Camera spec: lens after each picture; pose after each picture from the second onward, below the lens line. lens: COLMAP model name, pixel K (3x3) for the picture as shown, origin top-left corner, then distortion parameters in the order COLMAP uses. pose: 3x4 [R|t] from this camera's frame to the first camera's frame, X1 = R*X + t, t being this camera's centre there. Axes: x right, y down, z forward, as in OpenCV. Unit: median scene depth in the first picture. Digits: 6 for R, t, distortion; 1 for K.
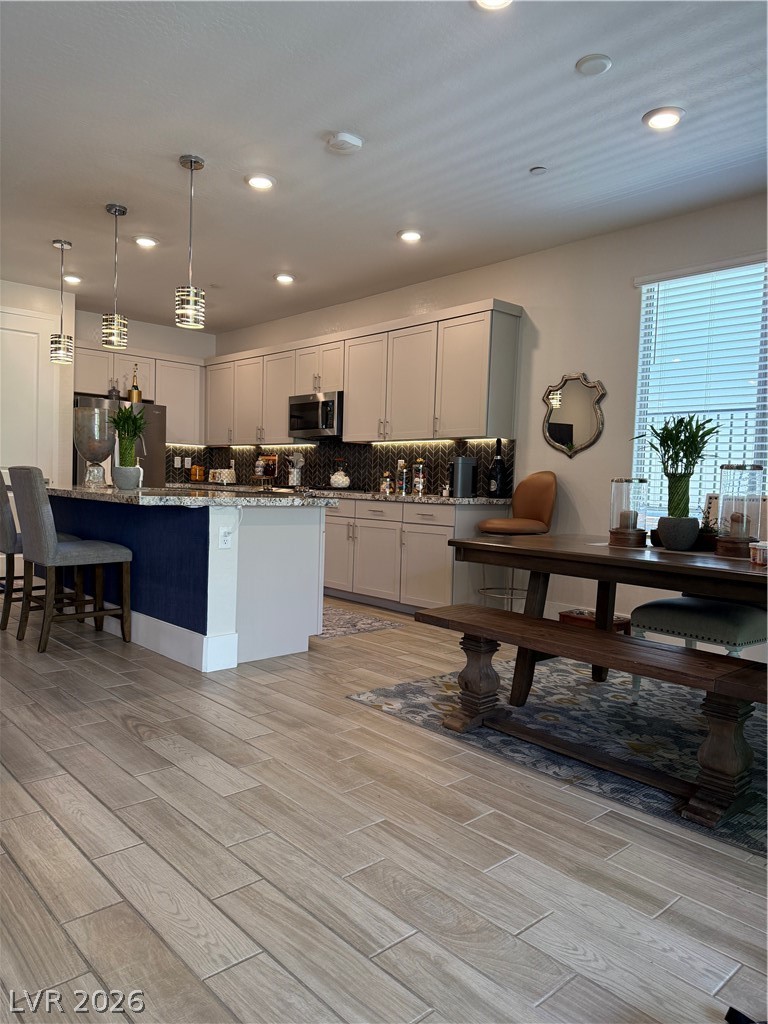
lens RADIAL K [[722.8, 0, 384.0], [0, 722.8, 512.0], [0, 0, 1]] dist [0.173948, -0.343299]
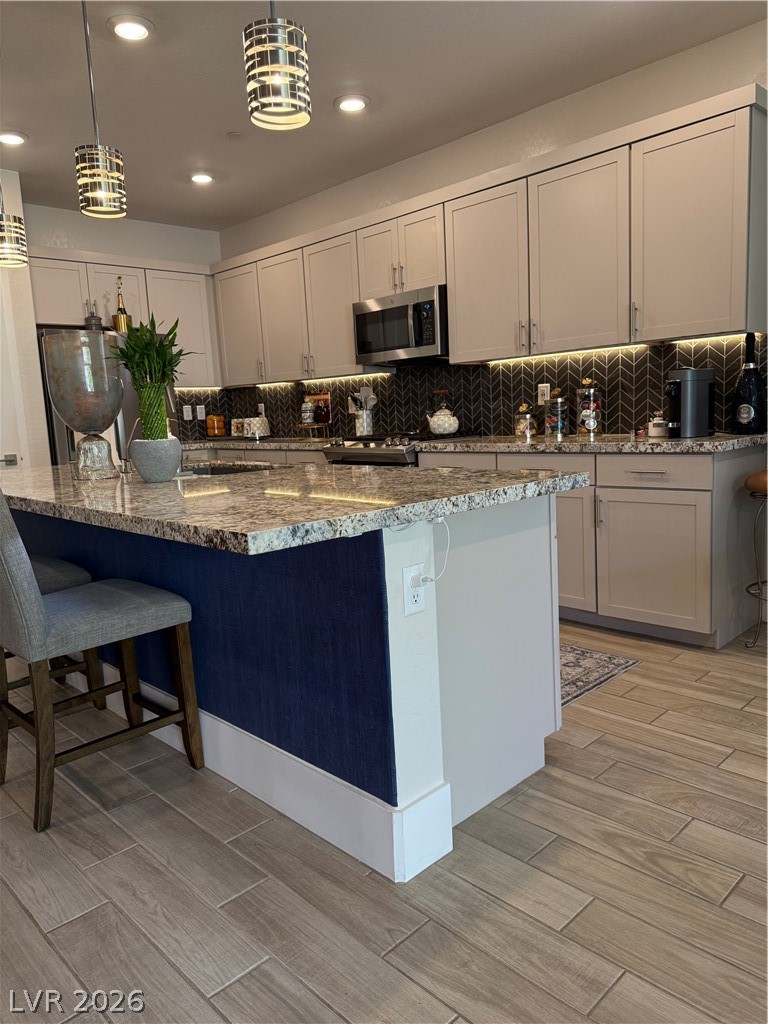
lens RADIAL K [[724.7, 0, 380.5], [0, 724.7, 514.9], [0, 0, 1]] dist [0.135259, -0.240917]
pose [[0.996318, -0.084348, 0.015381, -0.145588], [0.082321, 0.991228, 0.103396, -0.035432], [-0.023968, -0.101749, 0.994521, 0.335049]]
